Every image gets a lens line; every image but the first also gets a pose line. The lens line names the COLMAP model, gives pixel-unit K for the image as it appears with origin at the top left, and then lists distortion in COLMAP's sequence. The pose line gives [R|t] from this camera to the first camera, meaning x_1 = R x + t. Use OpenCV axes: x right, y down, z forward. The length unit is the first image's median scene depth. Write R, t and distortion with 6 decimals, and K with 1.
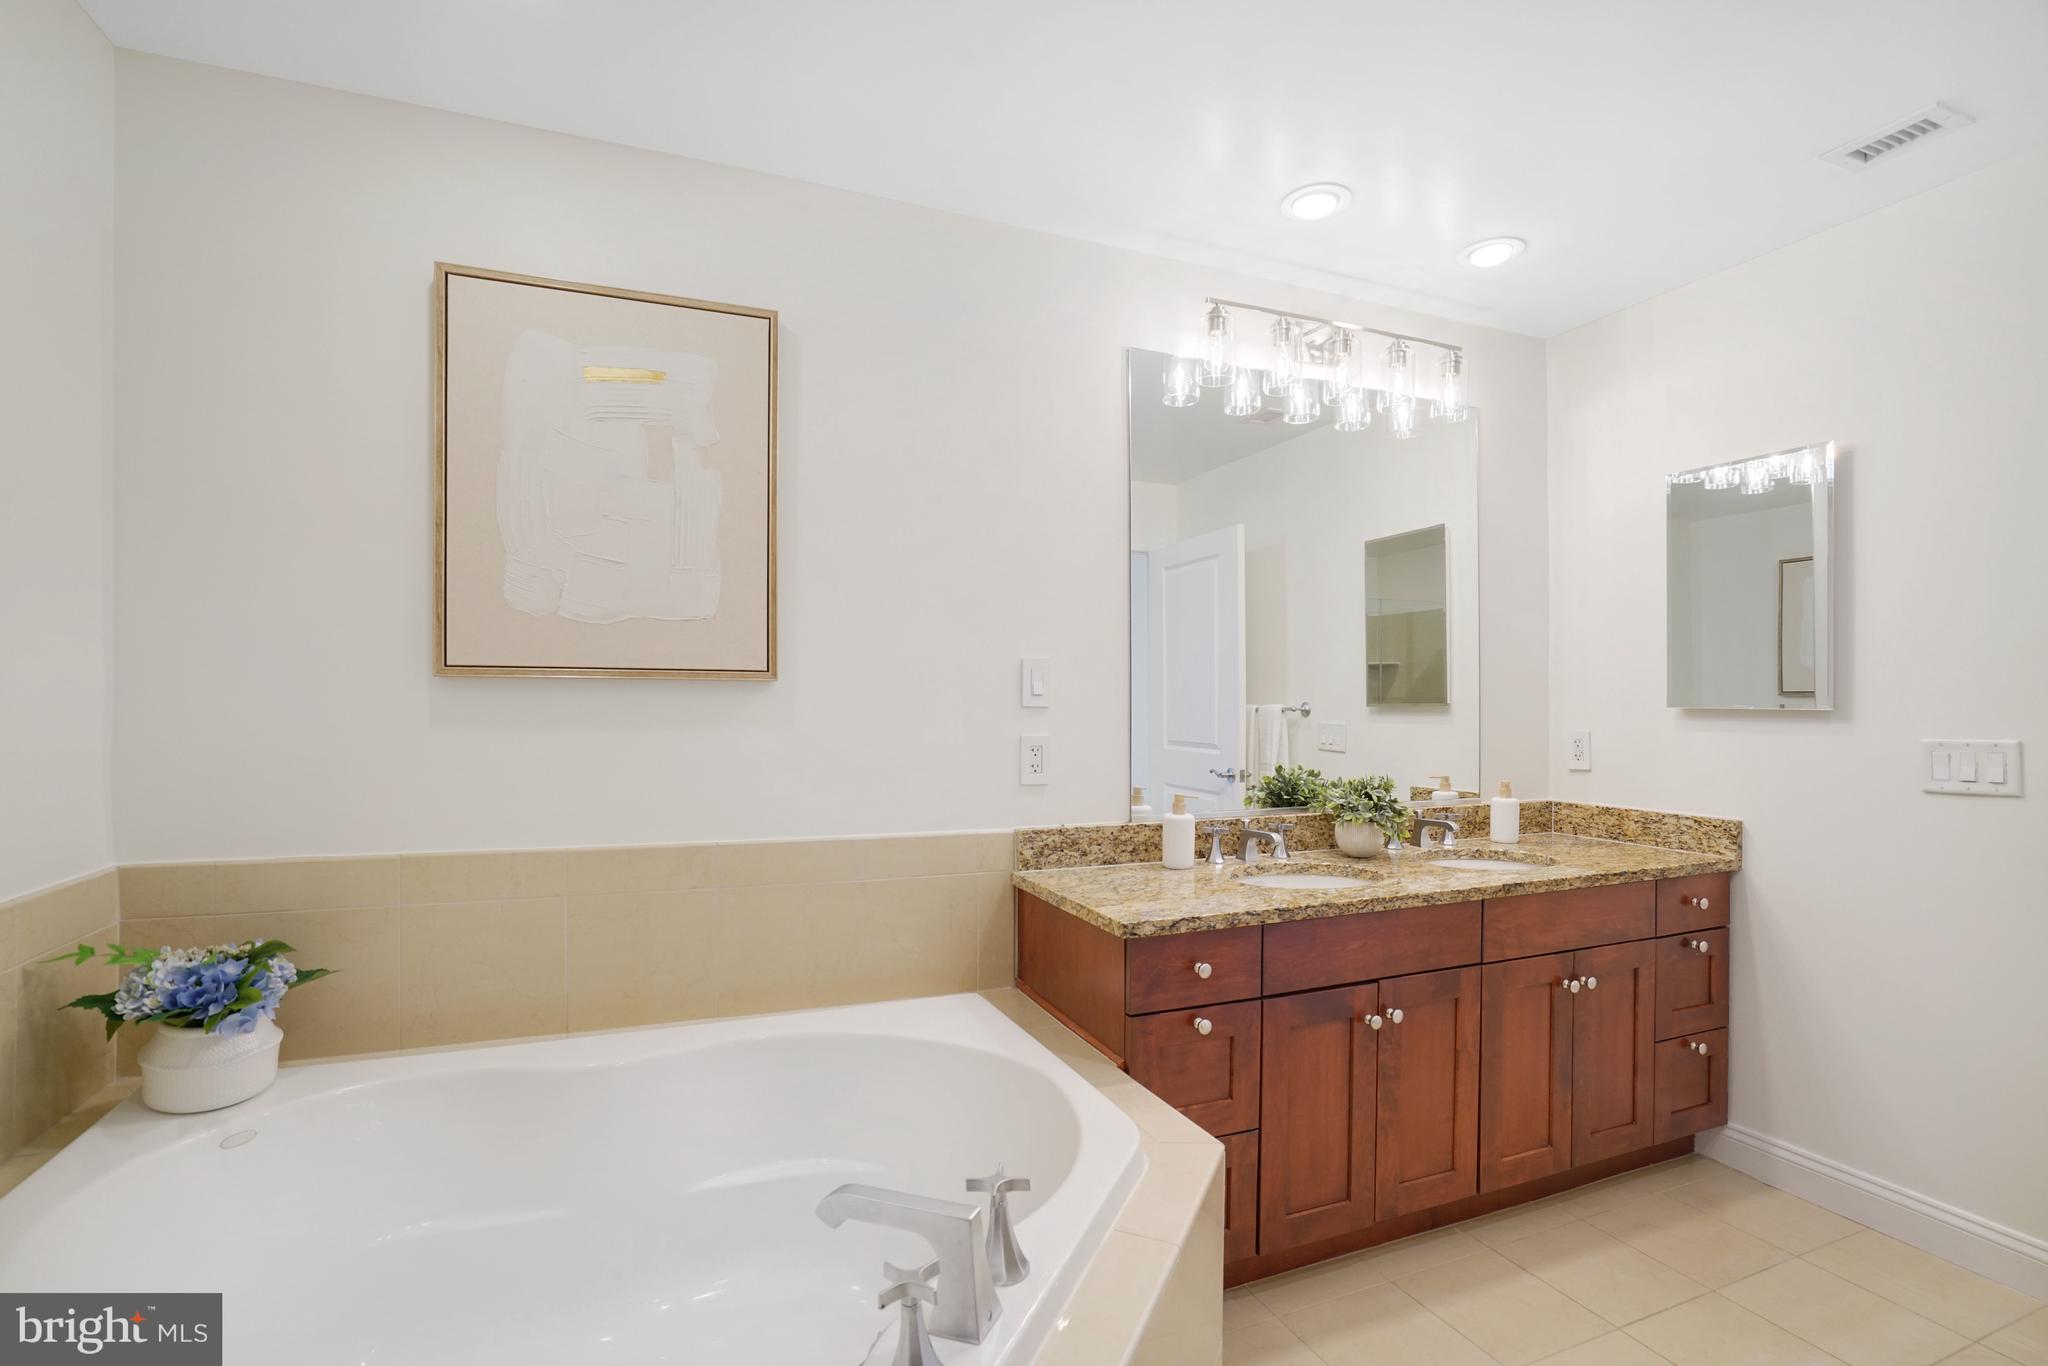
lens RADIAL K [[943.0, 0, 1004.2], [0, 943.0, 689.9], [0, 0, 1]] dist [-0.053071, 0.016603]
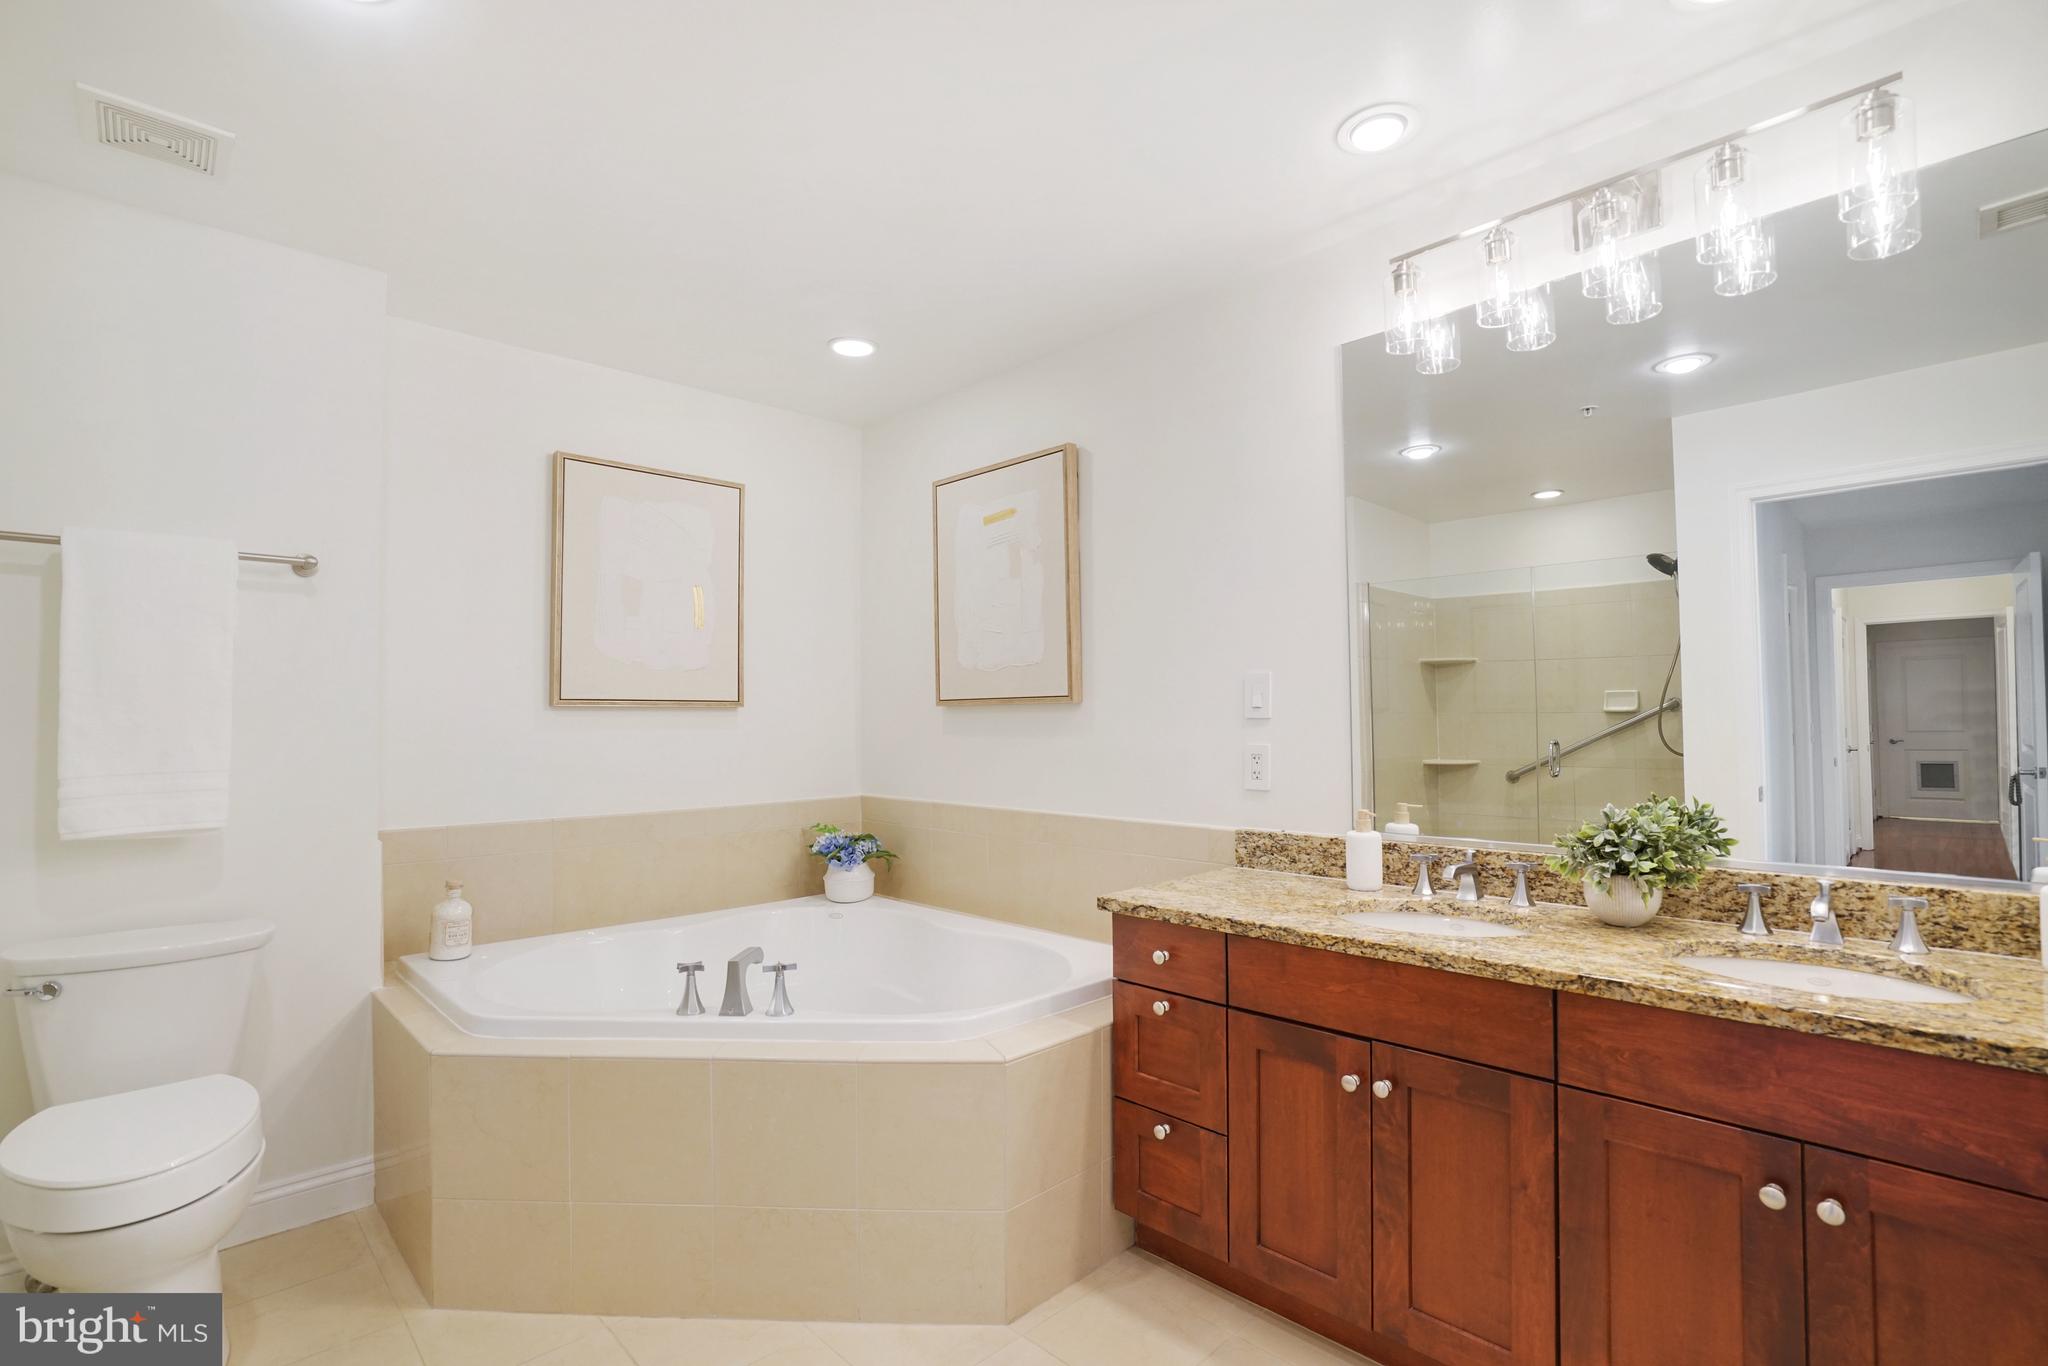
lens RADIAL K [[943.0, 0, 1004.2], [0, 943.0, 689.9], [0, 0, 1]] dist [-0.053071, 0.016603]
pose [[0.364239, -0.038605, -0.930505, 1.012660], [0.026505, 0.999165, -0.031079, 0.012647], [0.930928, -0.013343, 0.364959, 0.368100]]
